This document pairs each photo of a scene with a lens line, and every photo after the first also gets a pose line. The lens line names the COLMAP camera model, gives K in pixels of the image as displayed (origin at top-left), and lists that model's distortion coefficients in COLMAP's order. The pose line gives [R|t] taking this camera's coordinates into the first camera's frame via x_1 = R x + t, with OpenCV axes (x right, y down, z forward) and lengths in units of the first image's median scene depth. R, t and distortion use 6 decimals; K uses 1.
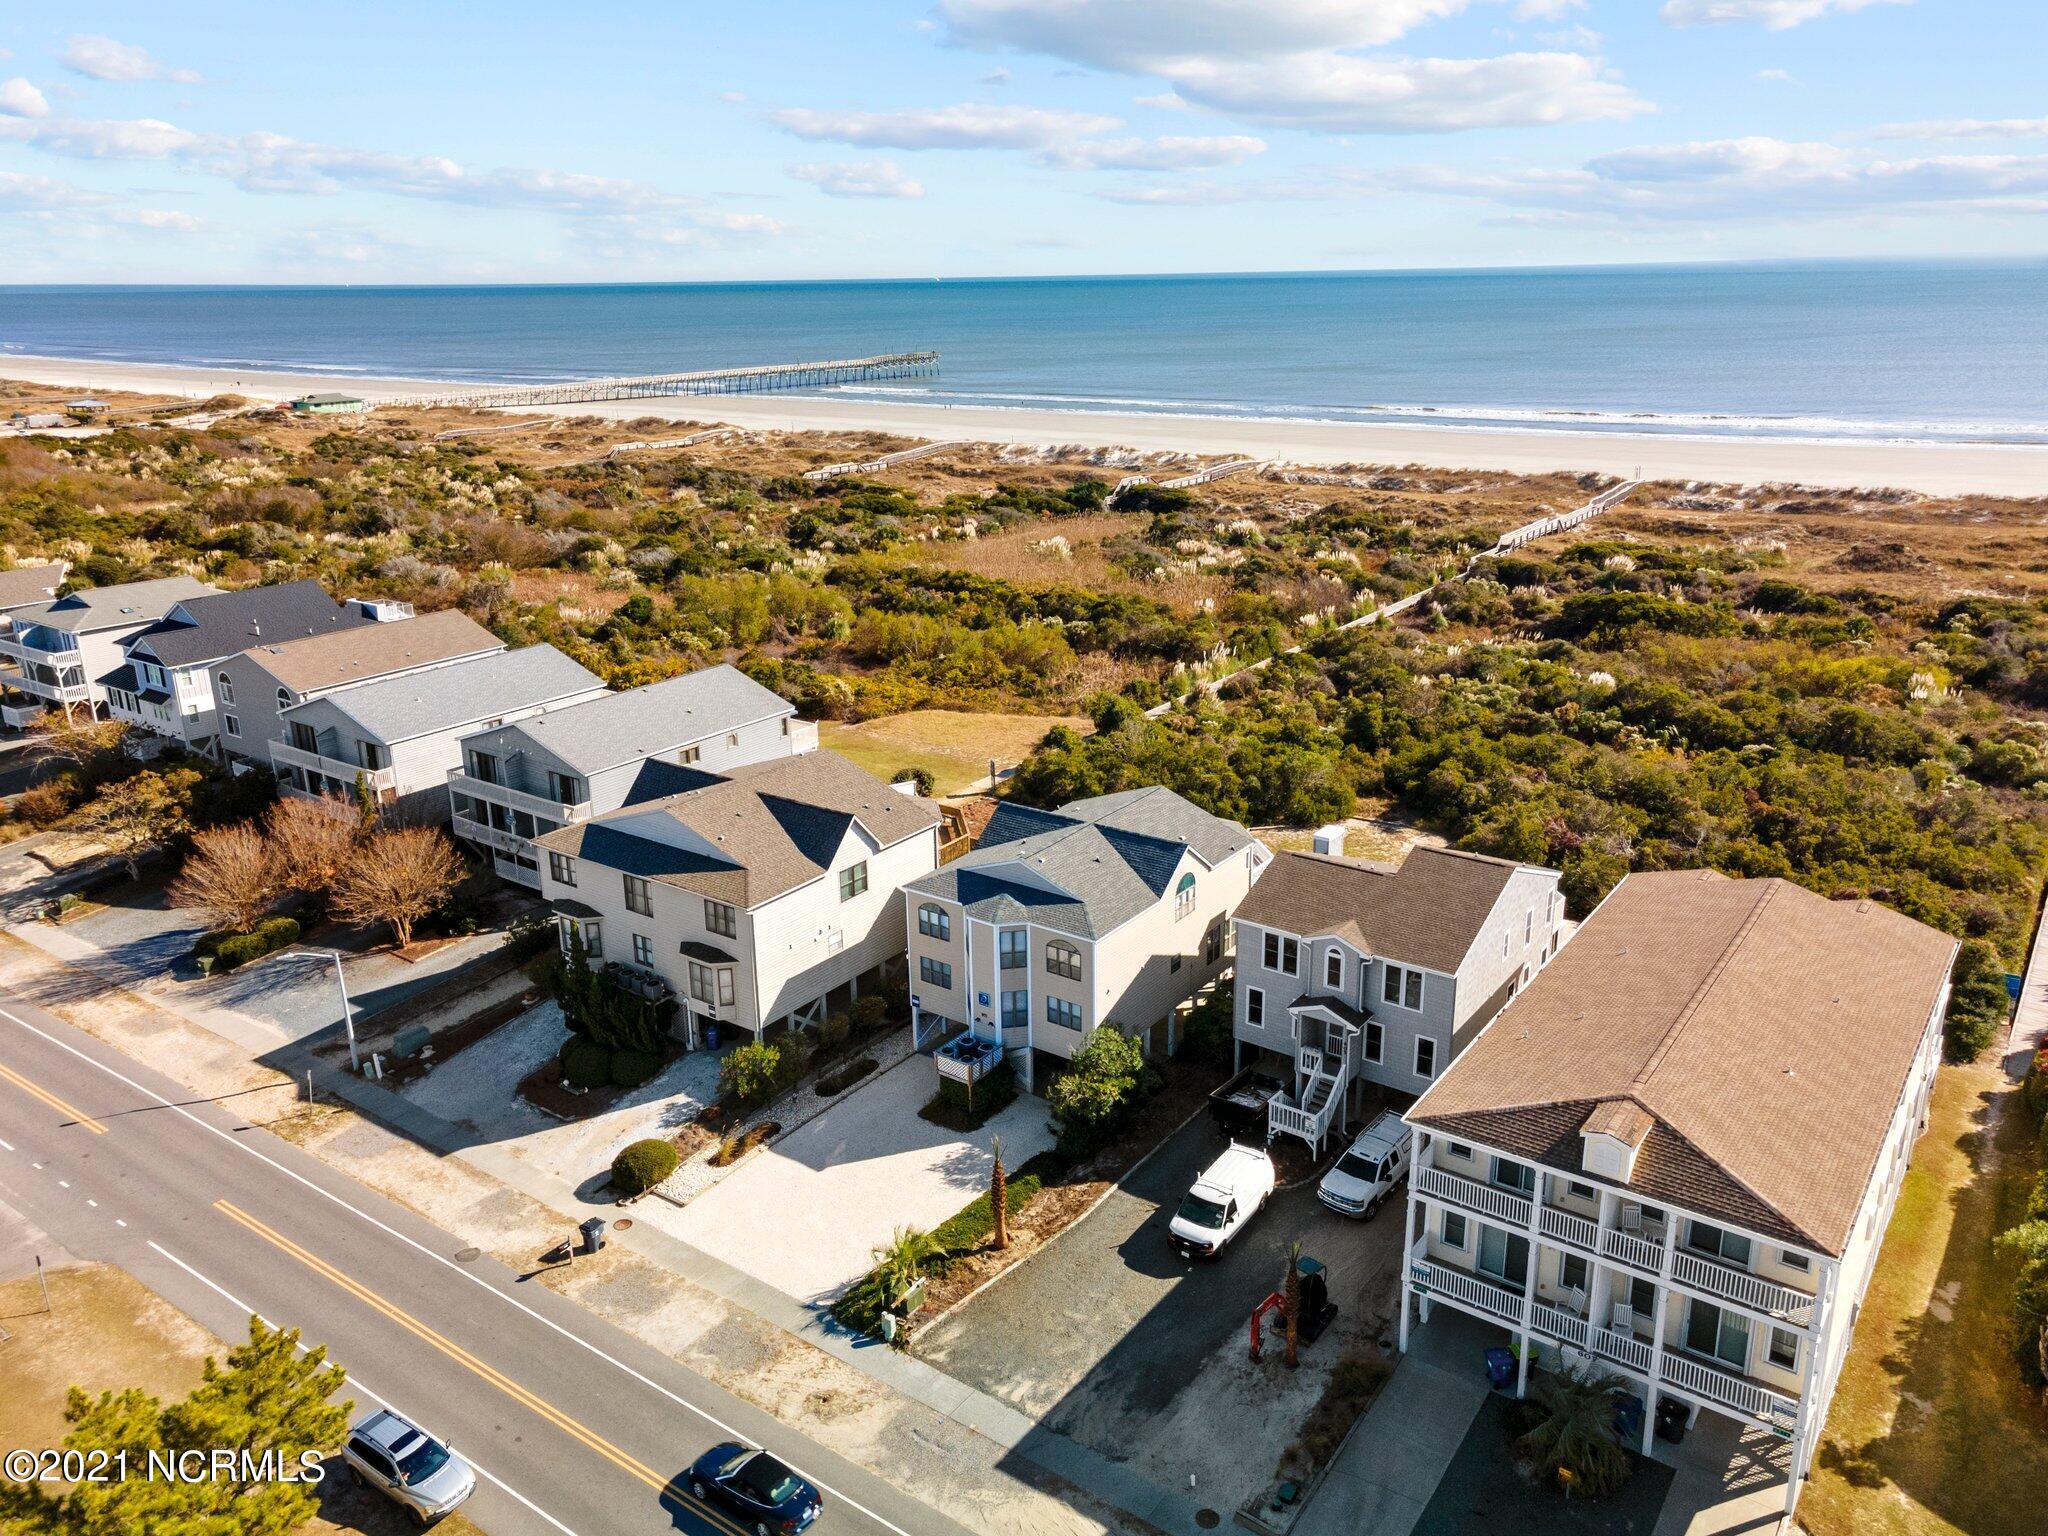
lens RADIAL K [[1516.4, 0, 1024.0], [0, 1516.4, 768.0], [0, 0, 1]] dist [0.047242, 0.001122]
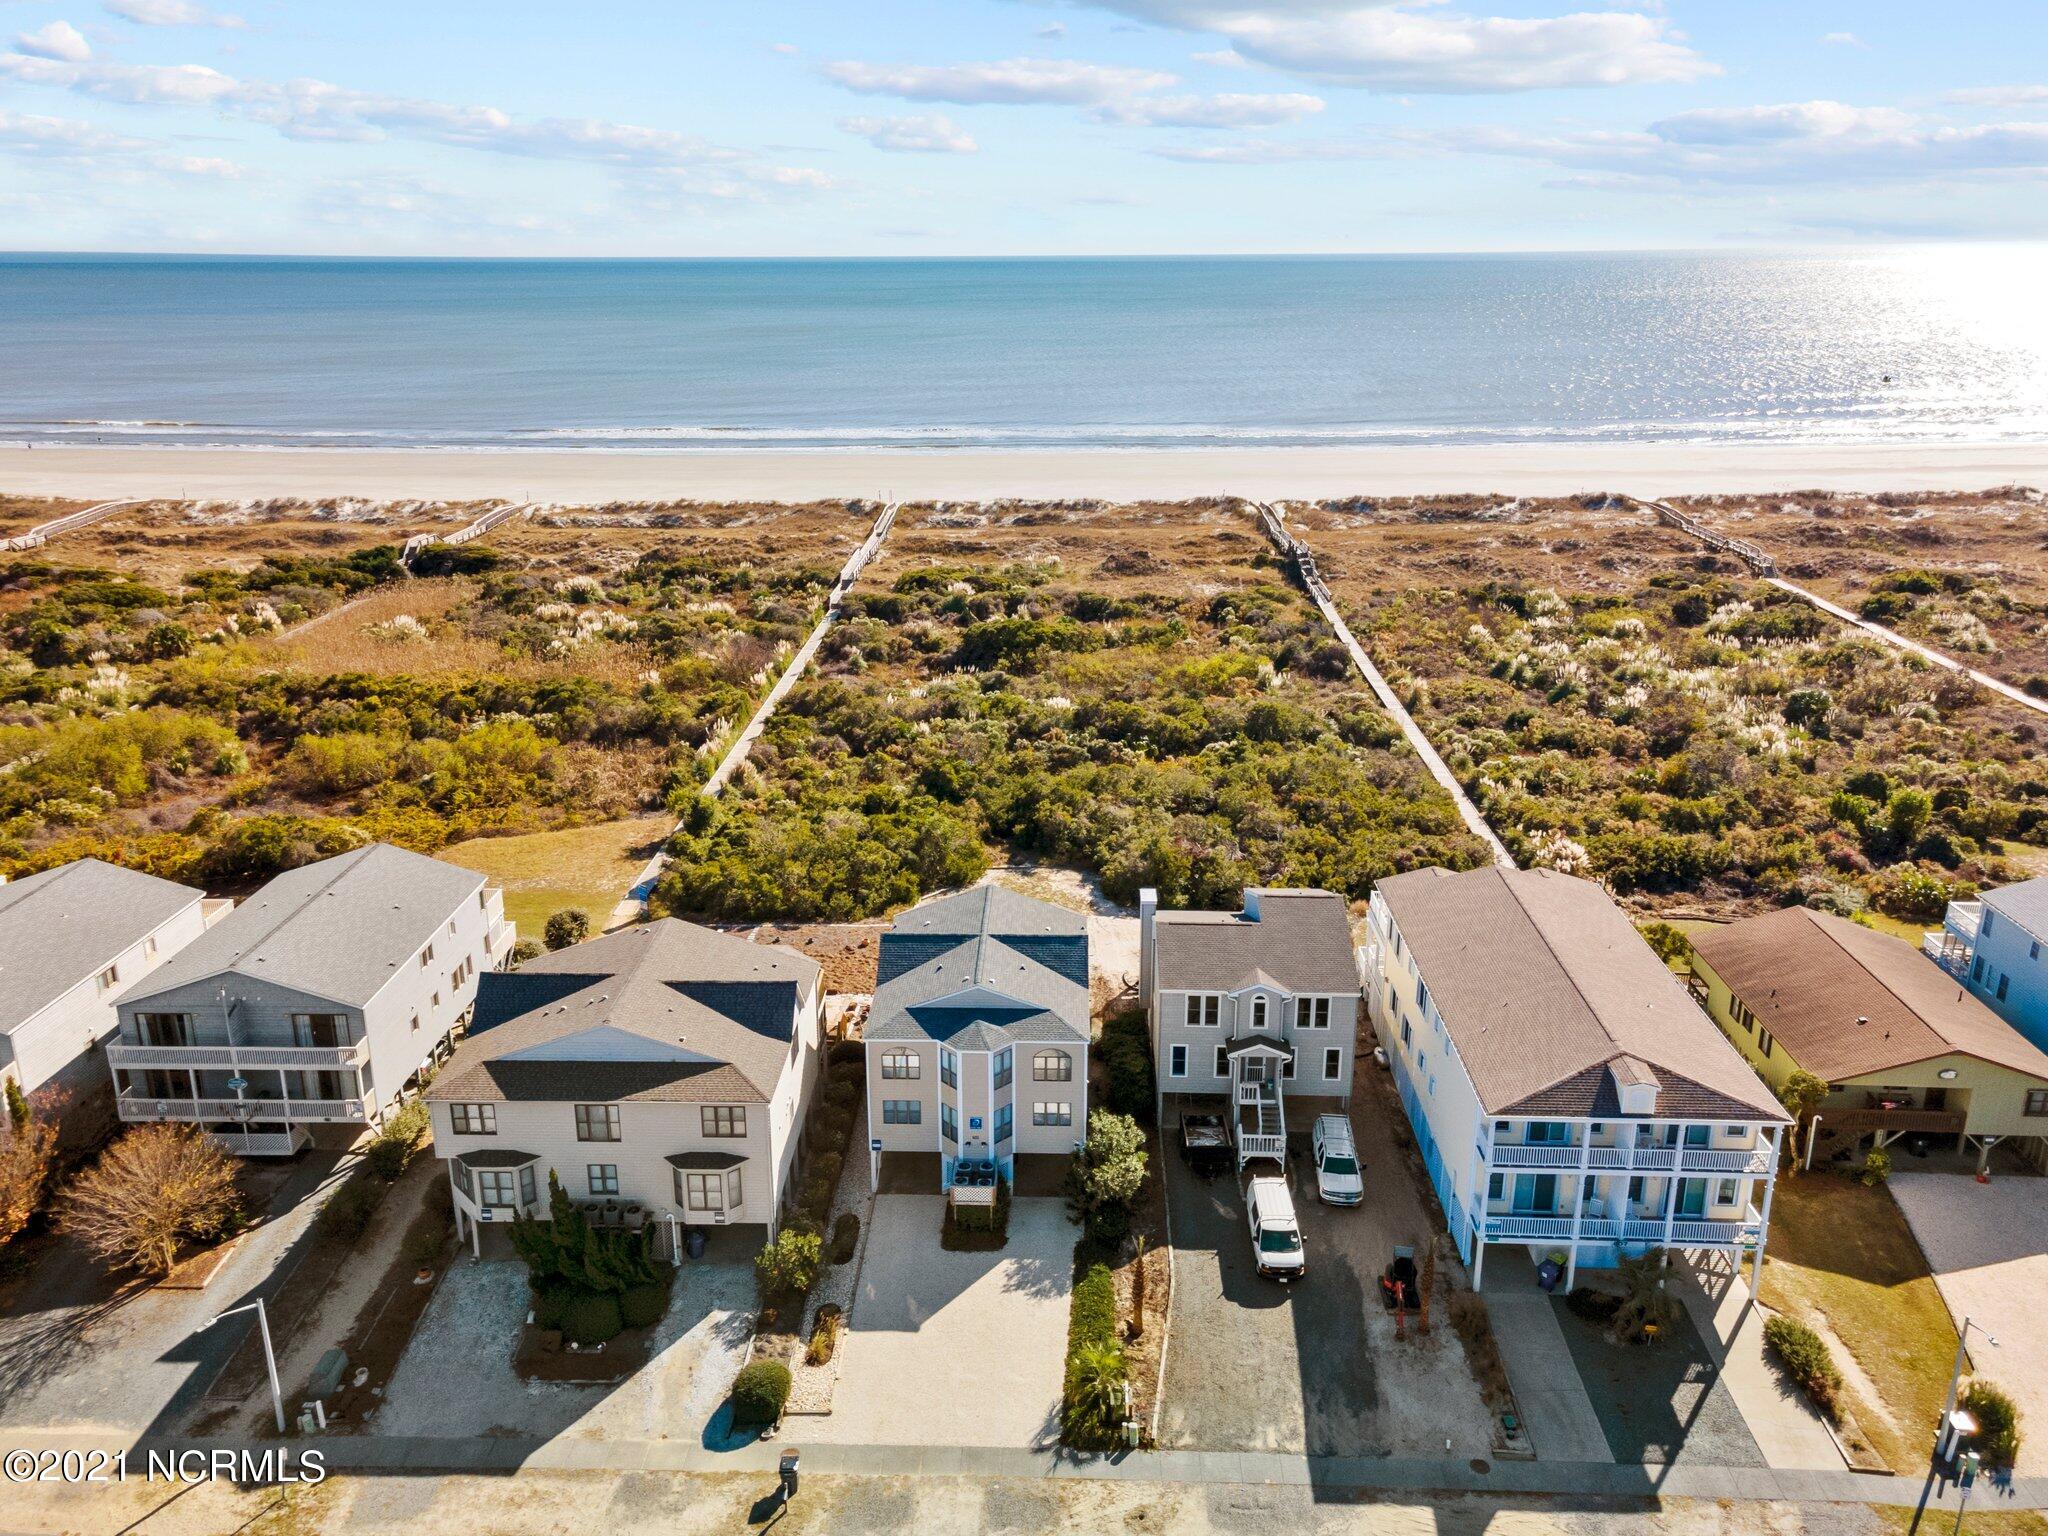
lens RADIAL K [[1529.6, 0, 1024.2], [0, 1529.6, 798.2], [0, 0, 1]] dist [0.000644, 0.110909]
pose [[0.827164, -0.176378, 0.533564, -0.383846], [0.165125, 0.983839, 0.069237, -0.100505], [-0.537153, 0.030835, 0.842921, 0.056711]]
